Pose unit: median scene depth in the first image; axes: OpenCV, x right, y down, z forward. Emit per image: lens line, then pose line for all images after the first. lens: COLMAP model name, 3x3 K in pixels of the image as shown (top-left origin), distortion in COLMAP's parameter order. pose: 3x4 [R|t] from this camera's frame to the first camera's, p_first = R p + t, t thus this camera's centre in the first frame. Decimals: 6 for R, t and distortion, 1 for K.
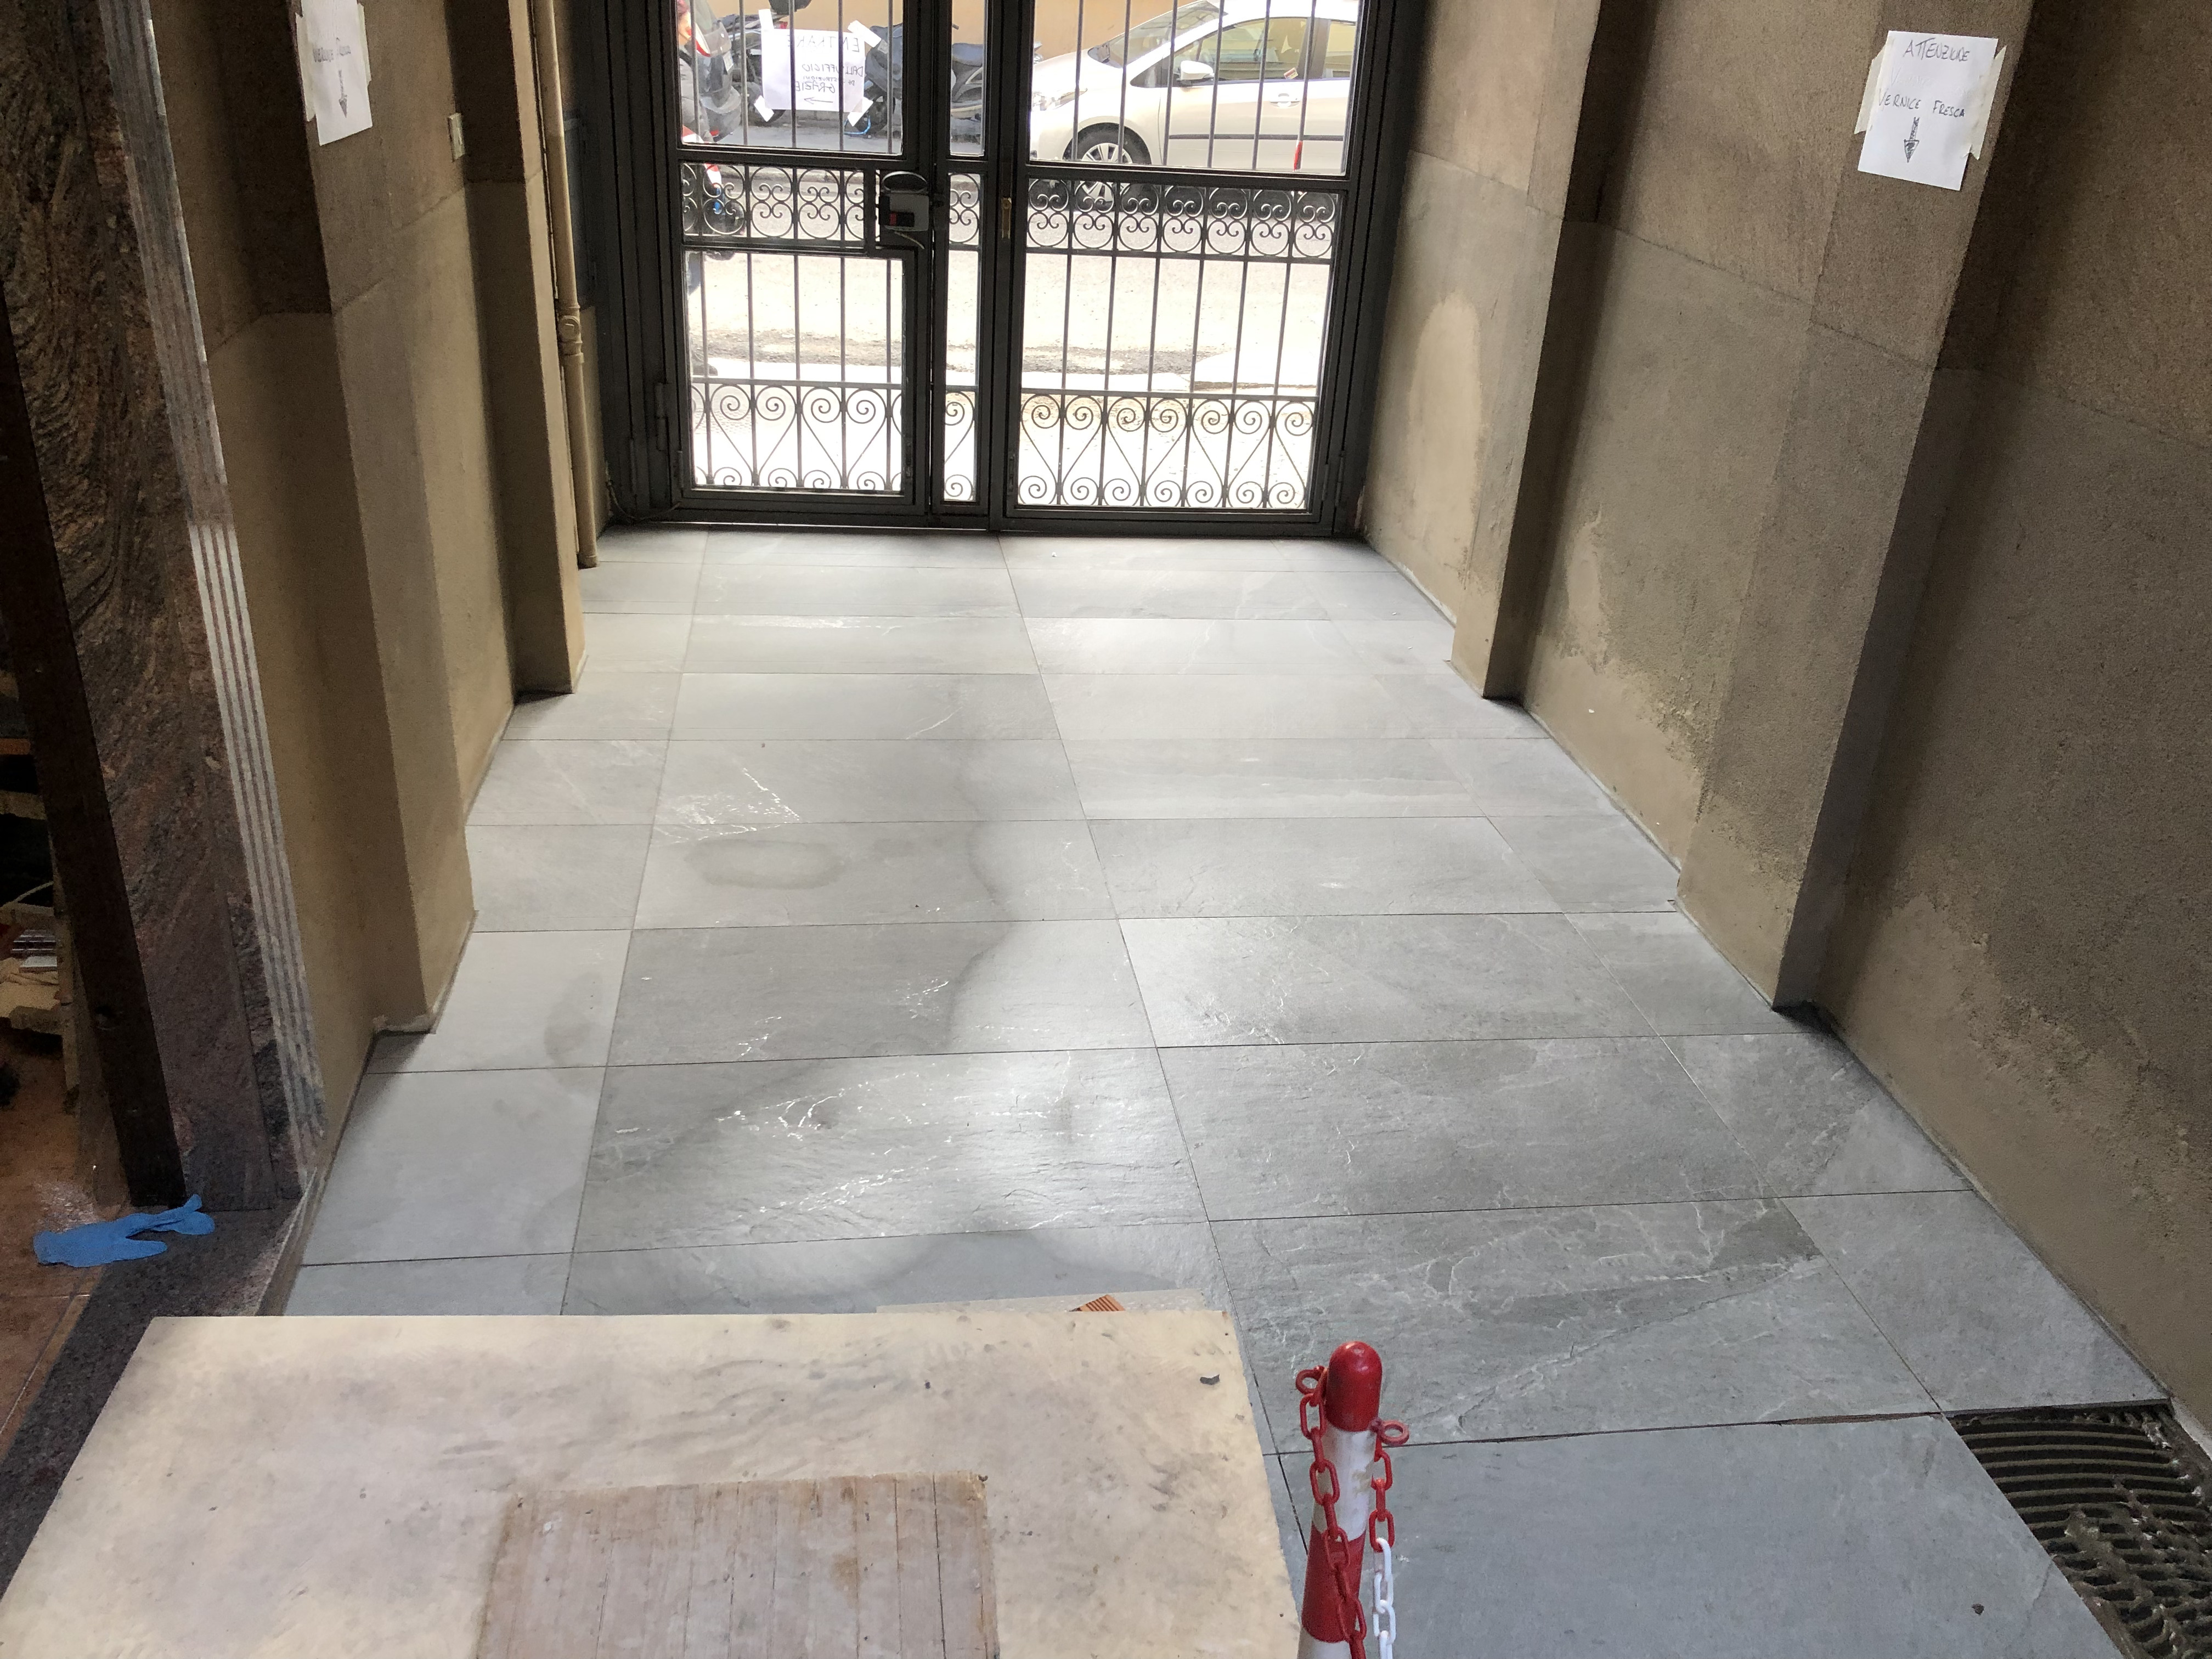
lens RADIAL K [[1835.4, 0, 1149.8], [0, 1835.4, 838.2], [0, 0, 1]] dist [0.027635, -0.006530]
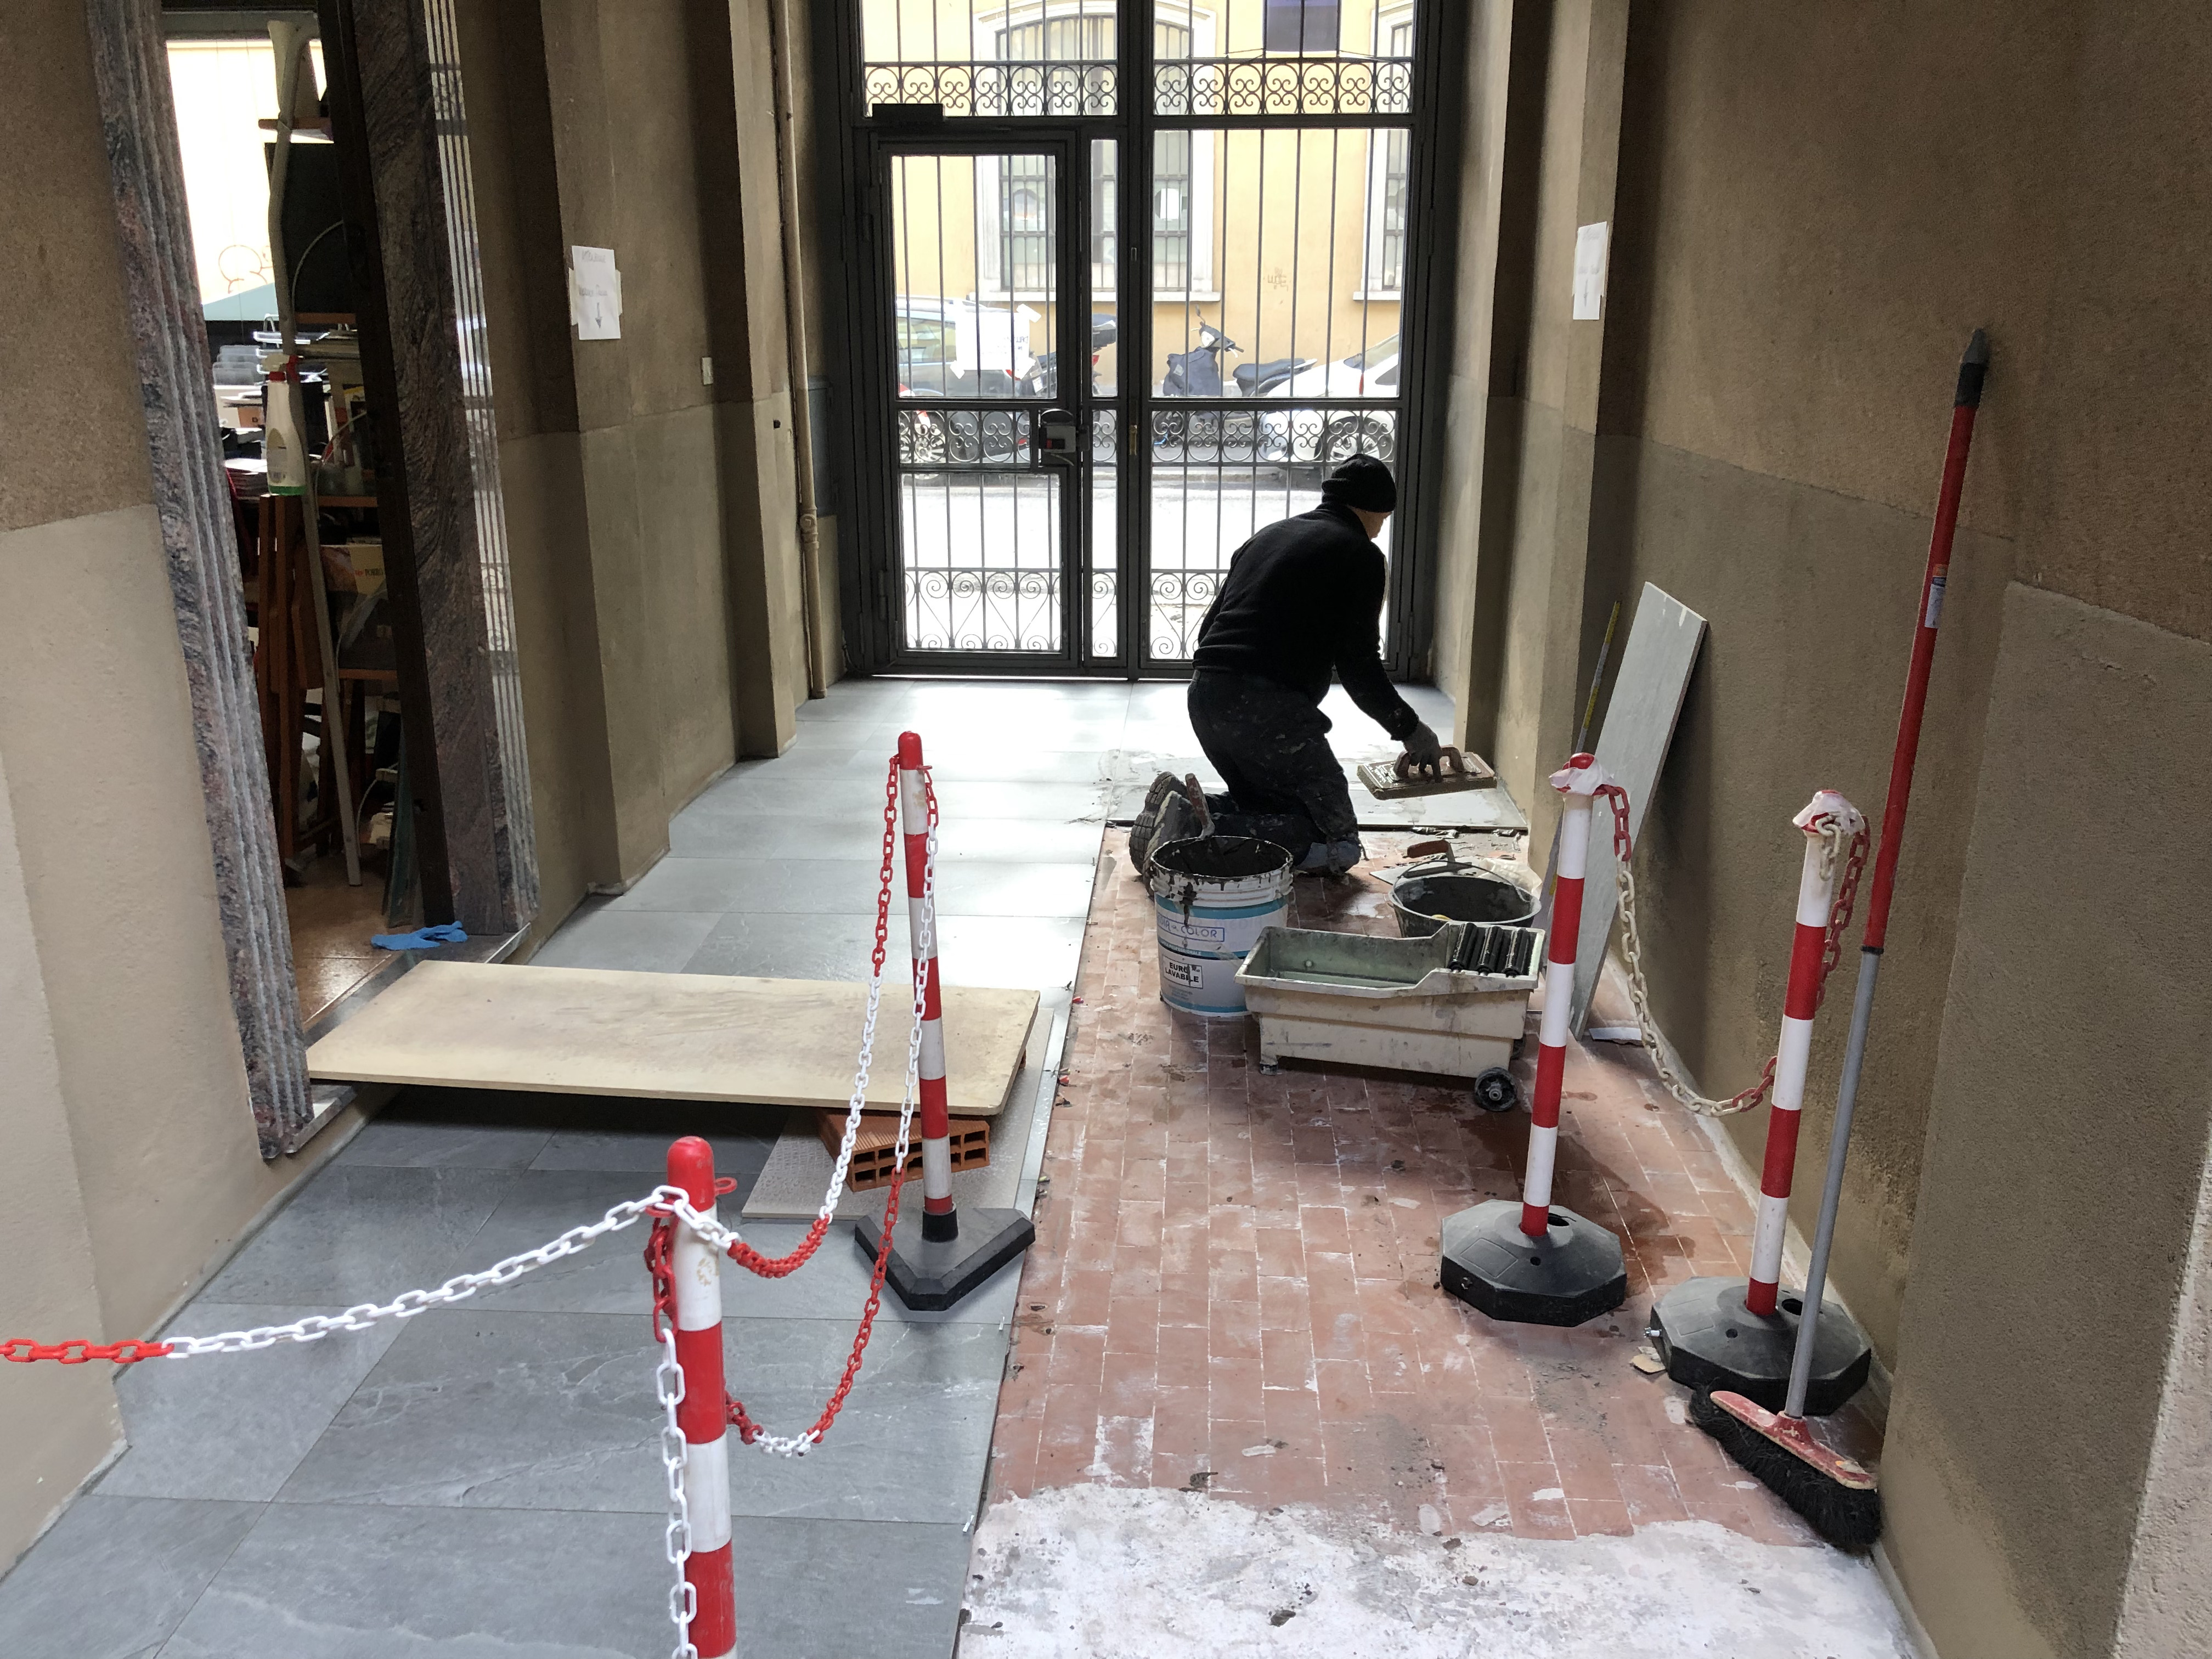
lens RADIAL K [[1826.2, 0, 1106.0], [0, 1826.2, 829.5], [0, 0, 1]] dist [0.041268, -0.015550]
pose [[0.975730, -0.002980, -0.218955, 0.190586], [-0.035150, 0.984810, -0.170043, 0.164473], [0.216136, 0.173613, 0.960804, -0.222936]]
